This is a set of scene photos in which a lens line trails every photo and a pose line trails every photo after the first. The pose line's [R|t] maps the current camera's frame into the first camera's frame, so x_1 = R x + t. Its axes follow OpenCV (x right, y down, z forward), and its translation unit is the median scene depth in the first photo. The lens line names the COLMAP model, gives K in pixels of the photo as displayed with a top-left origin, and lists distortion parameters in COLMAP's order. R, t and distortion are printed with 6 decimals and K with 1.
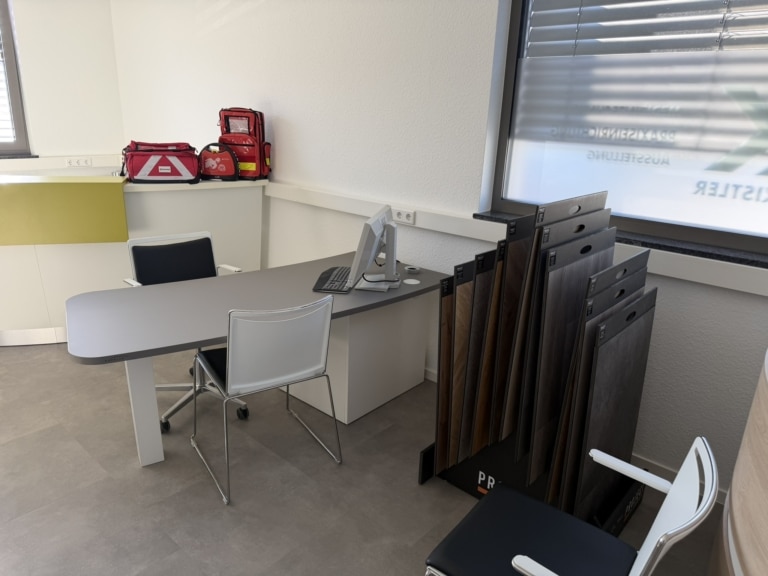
lens RADIAL K [[541.8, 0, 384.0], [0, 541.8, 288.0], [0, 0, 1]] dist [0.002552, 0.000695]
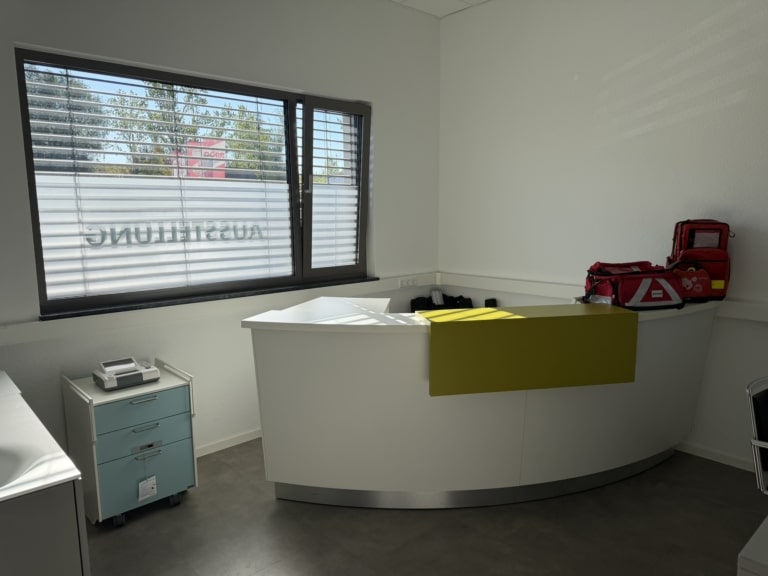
lens RADIAL K [[541.8, 0, 384.0], [0, 541.8, 288.0], [0, 0, 1]] dist [0.002552, 0.000695]
pose [[0.999162, -0.037956, -0.015346, -0.797668], [0.034867, 0.985347, -0.166960, -0.098337], [0.021458, 0.166285, 0.985844, 0.148232]]
